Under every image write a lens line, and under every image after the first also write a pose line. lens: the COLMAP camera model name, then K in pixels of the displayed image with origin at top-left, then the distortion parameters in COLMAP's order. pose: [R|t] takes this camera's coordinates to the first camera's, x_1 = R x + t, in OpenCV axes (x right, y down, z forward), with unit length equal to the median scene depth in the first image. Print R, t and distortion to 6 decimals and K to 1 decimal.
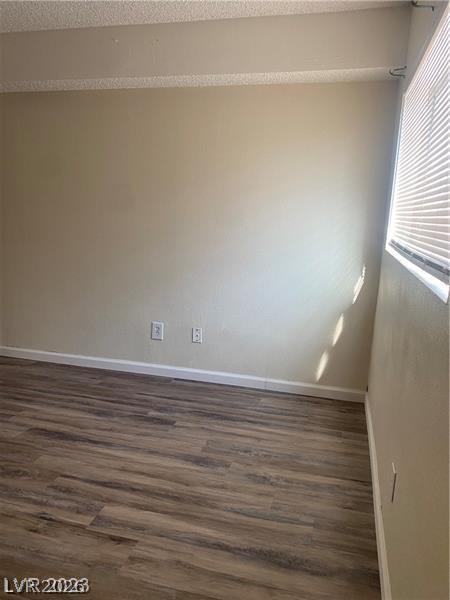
lens RADIAL K [[463.9, 0, 227.9], [0, 463.9, 298.6], [0, 0, 1]] dist [0.053956, -0.056947]
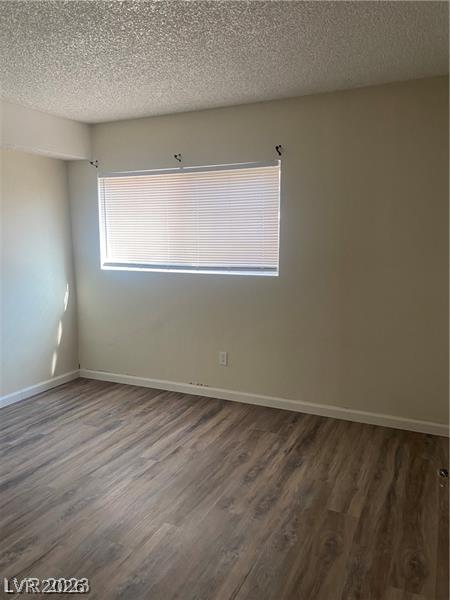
lens RADIAL K [[463.9, 0, 229.3], [0, 463.9, 298.7], [0, 0, 1]] dist [0.053956, -0.056947]
pose [[0.175504, -0.170204, 0.969654, -1.167762], [0.196651, 0.971153, 0.134873, -0.137279], [-0.964638, 0.167013, 0.203912, 0.261024]]
